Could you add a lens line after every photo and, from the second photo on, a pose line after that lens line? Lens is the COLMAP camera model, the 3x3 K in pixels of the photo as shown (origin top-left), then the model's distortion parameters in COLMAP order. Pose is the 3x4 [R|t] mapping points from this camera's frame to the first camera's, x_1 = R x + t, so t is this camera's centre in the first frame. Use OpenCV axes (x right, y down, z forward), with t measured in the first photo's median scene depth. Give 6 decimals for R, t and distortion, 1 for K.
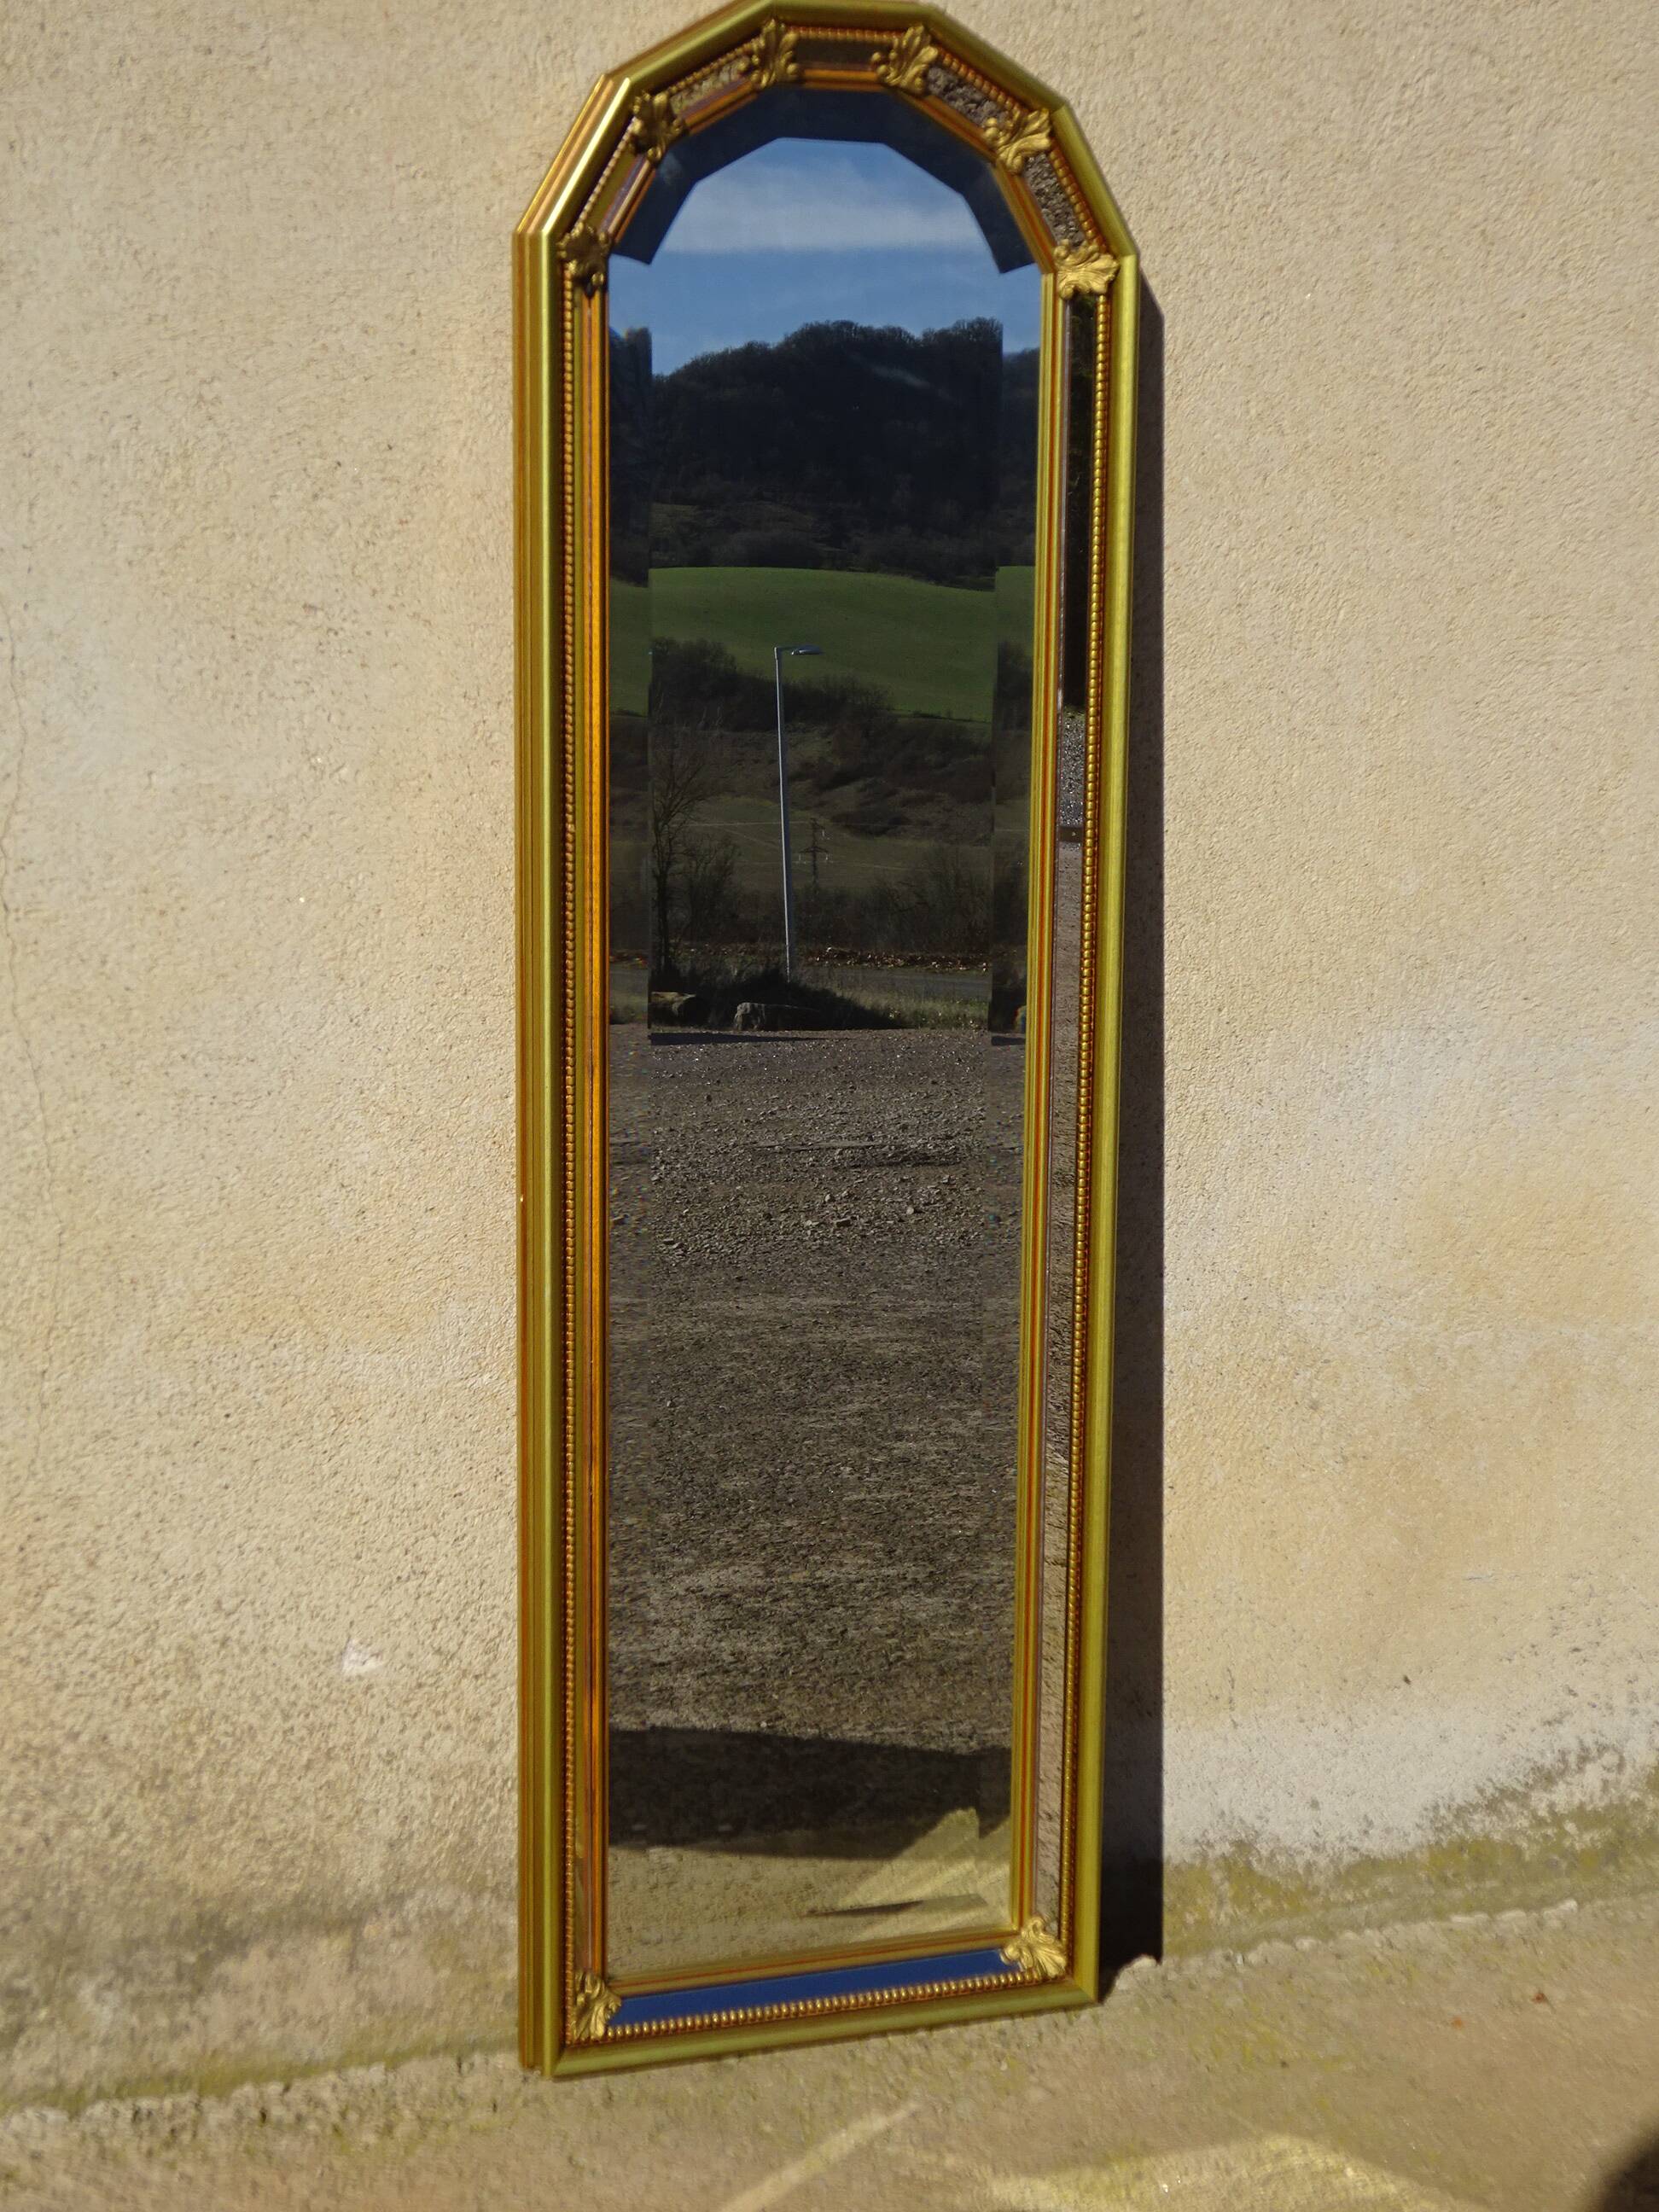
lens RADIAL K [[3782.6, 0, 839.4], [0, 3782.6, 1141.3], [0, 0, 1]] dist [-0.018985, 0.000000]
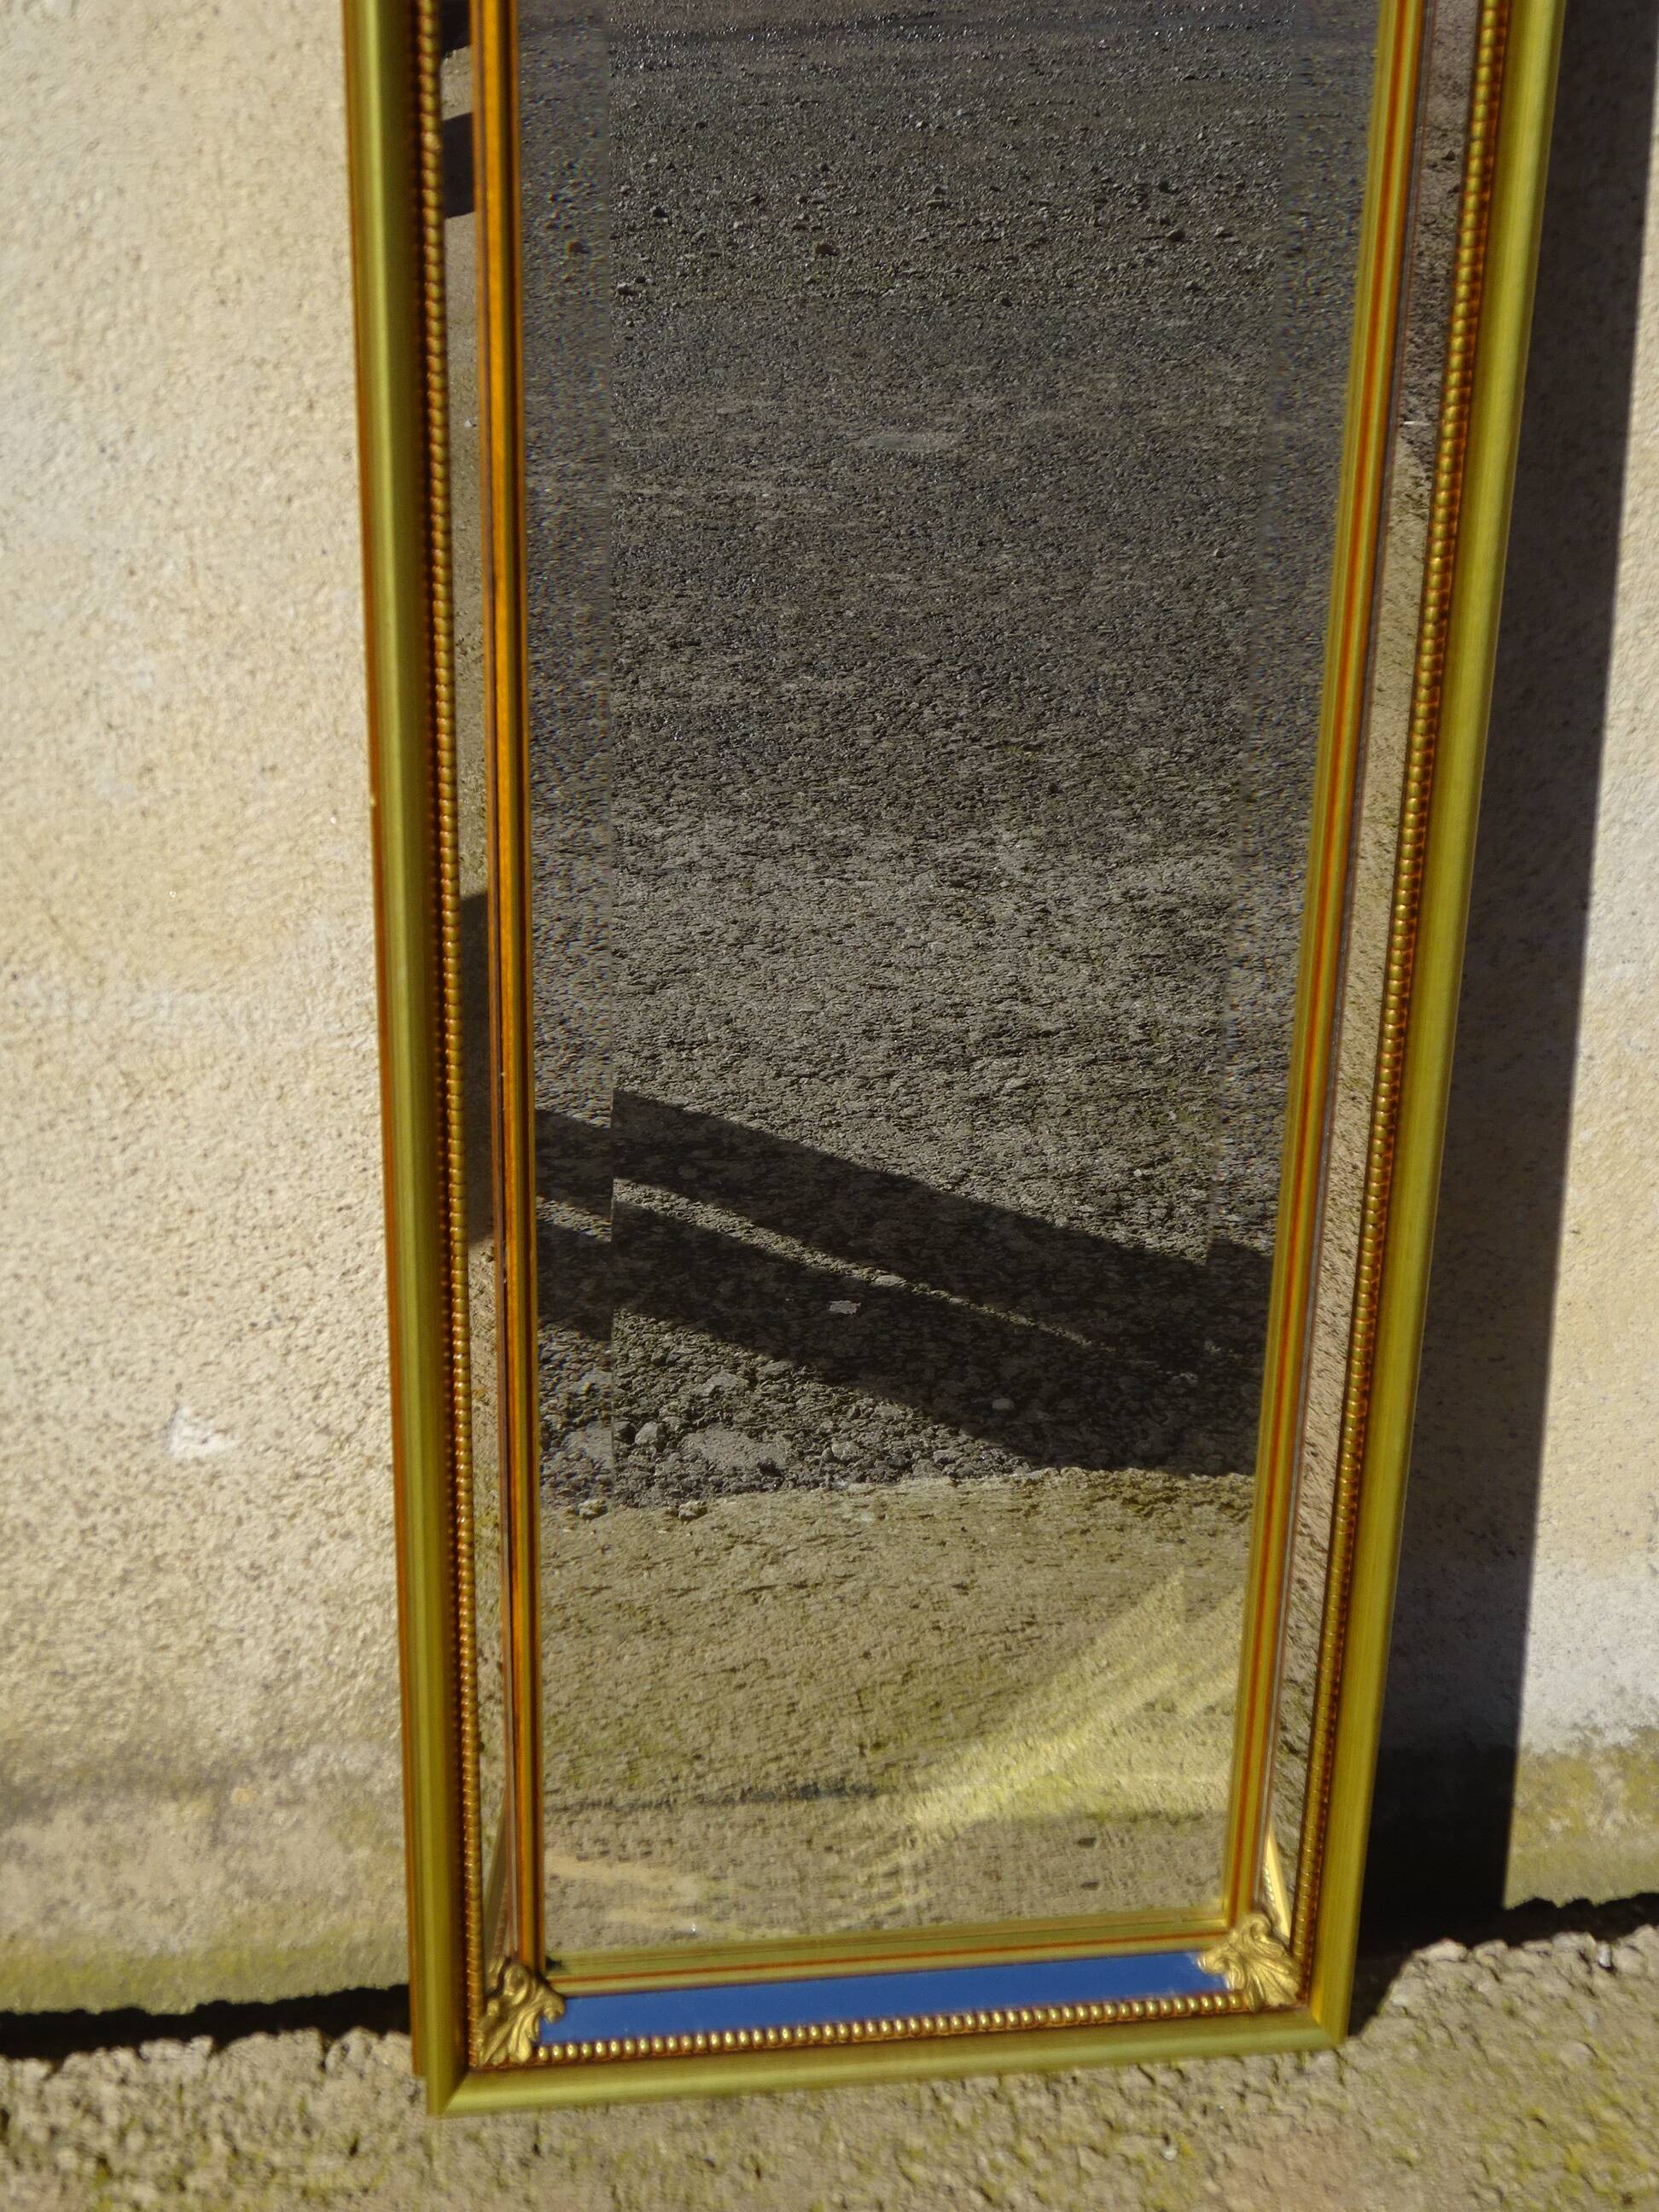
lens RADIAL K [[3713.0, 0, 816.1], [0, 3713.0, 1129.9], [0, 0, 1]] dist [-0.010196, 0.000000]
pose [[0.976316, 0.104480, -0.189451, 0.085483], [-0.046439, 0.956456, 0.288158, -0.094603], [0.211308, -0.272536, 0.938655, 0.454096]]
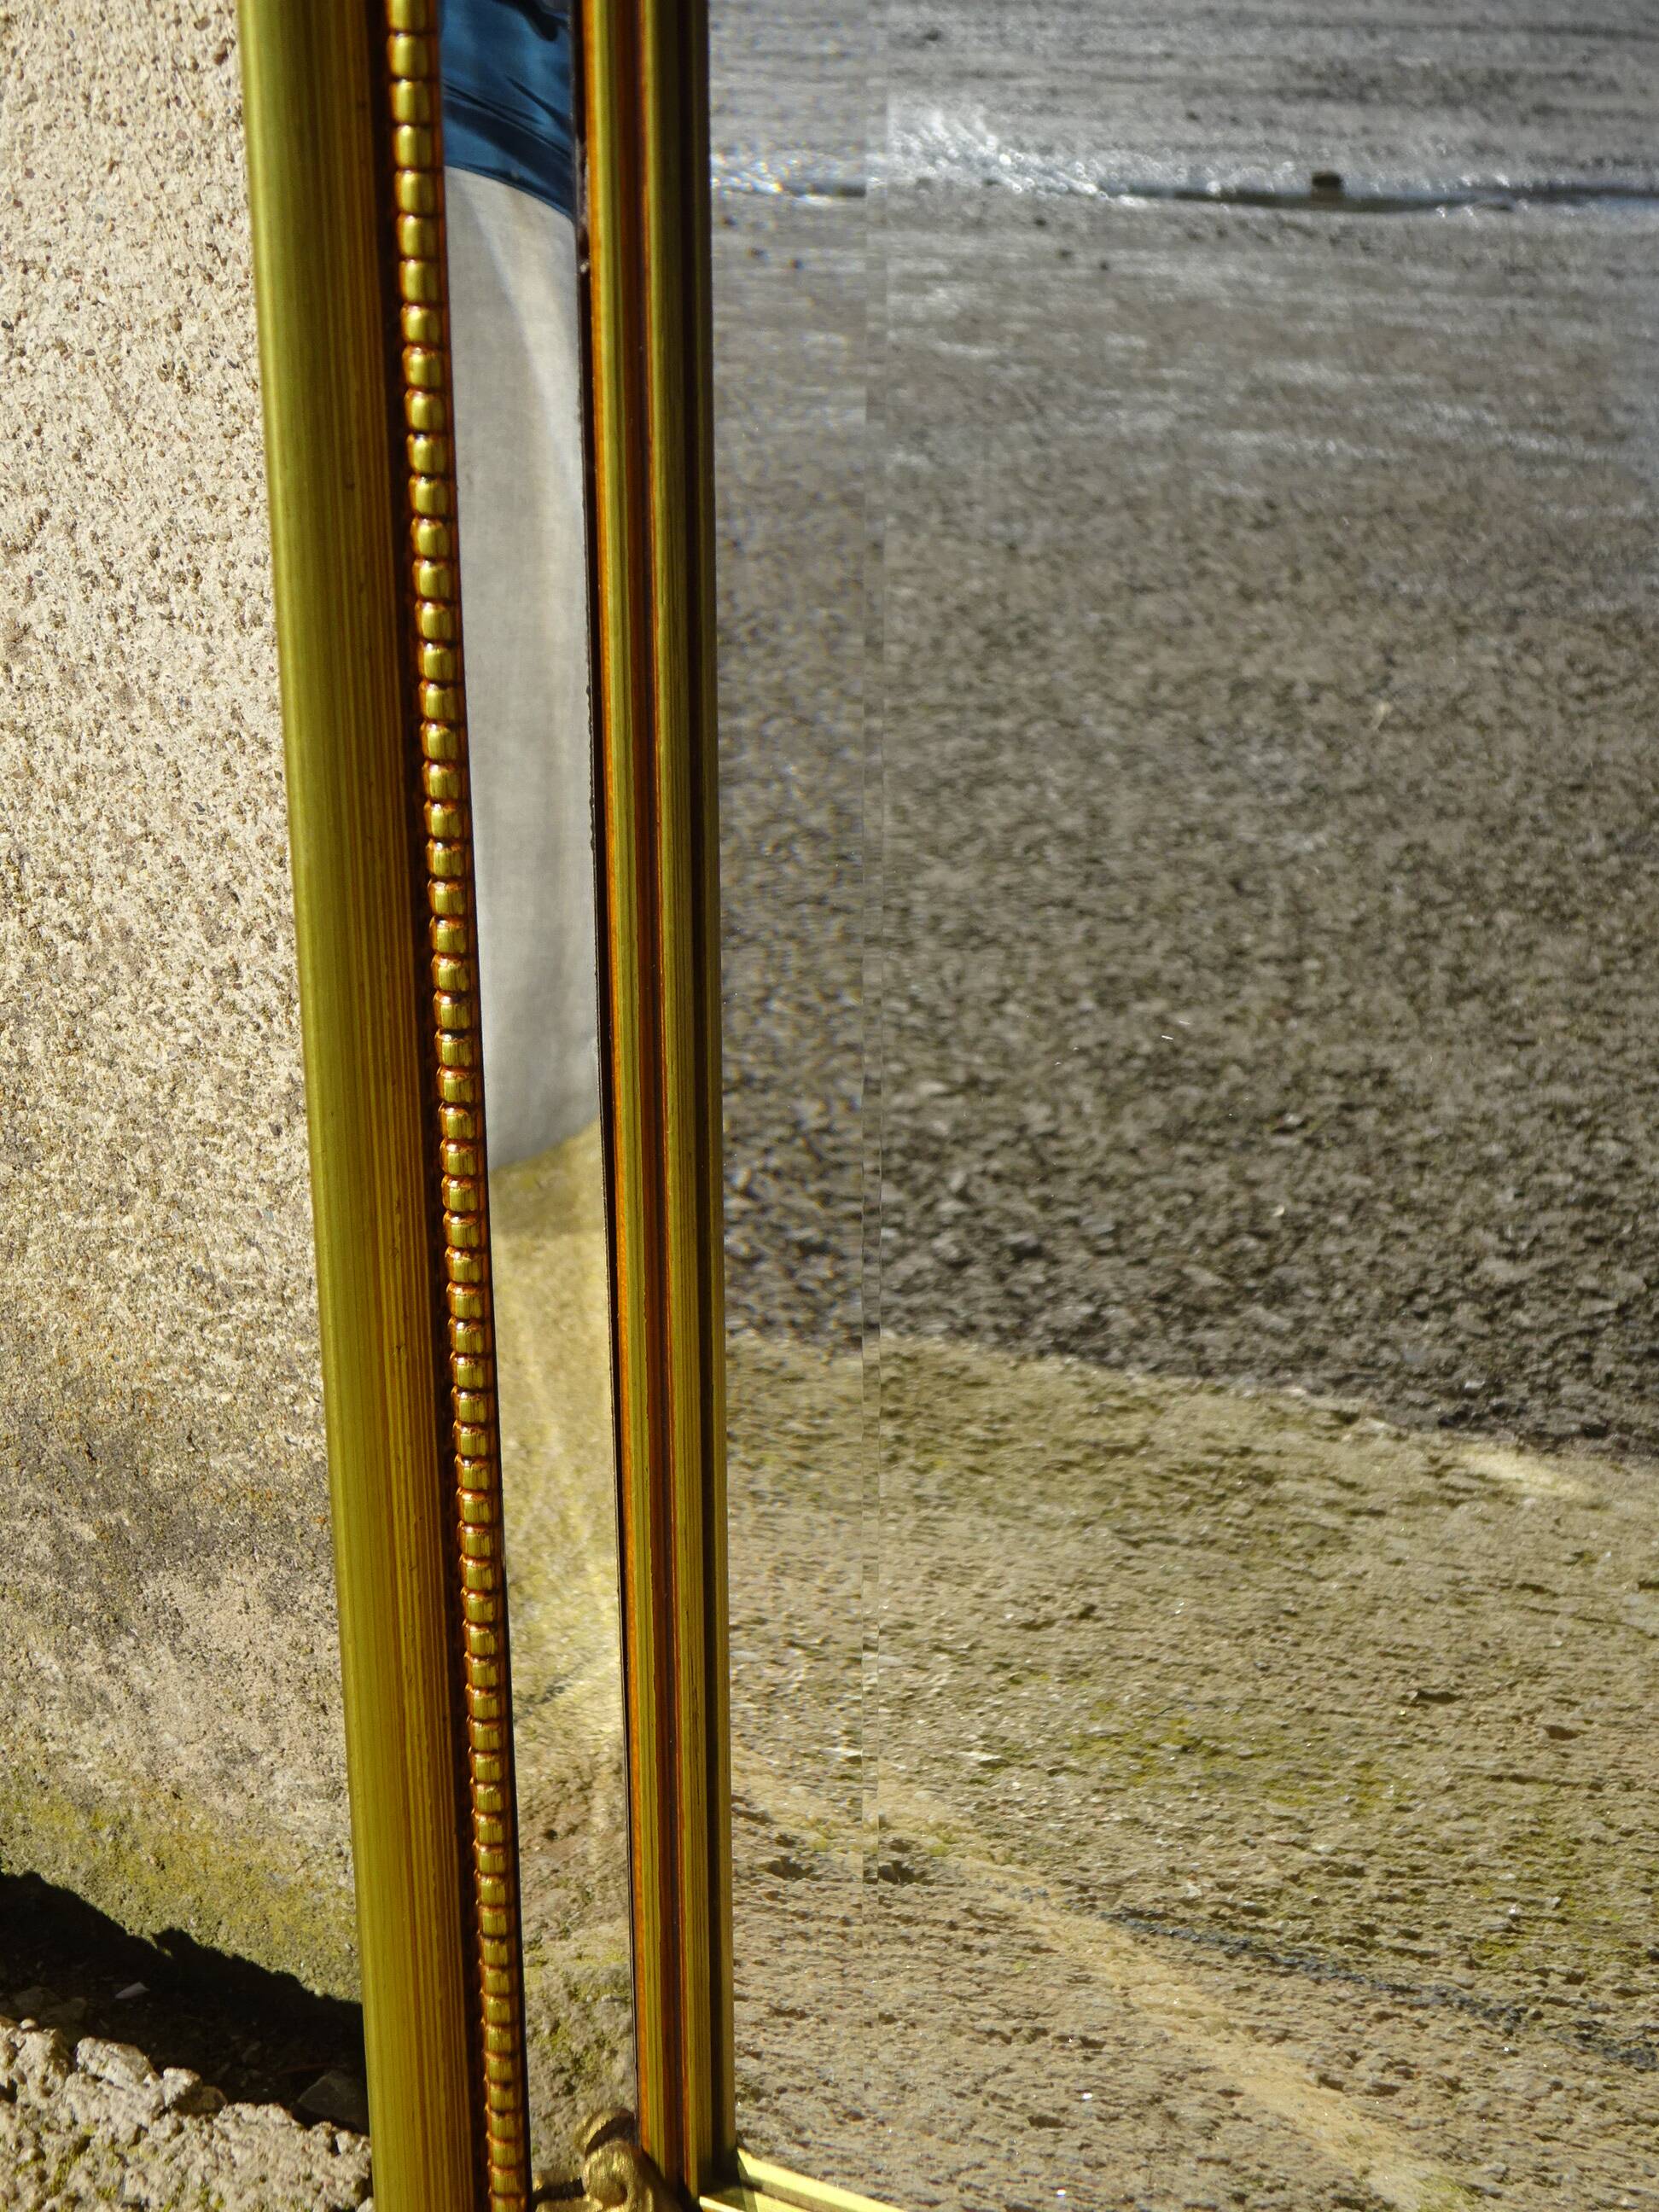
lens RADIAL K [[3713.0, 0, 821.0], [0, 3713.0, 1130.0], [0, 0, 1]] dist [-0.010196, 0.000000]
pose [[0.662516, 0.290168, -0.690561, 0.100506], [-0.115713, 0.950499, 0.288378, 0.074174], [0.740056, -0.111148, 0.663298, 0.828733]]
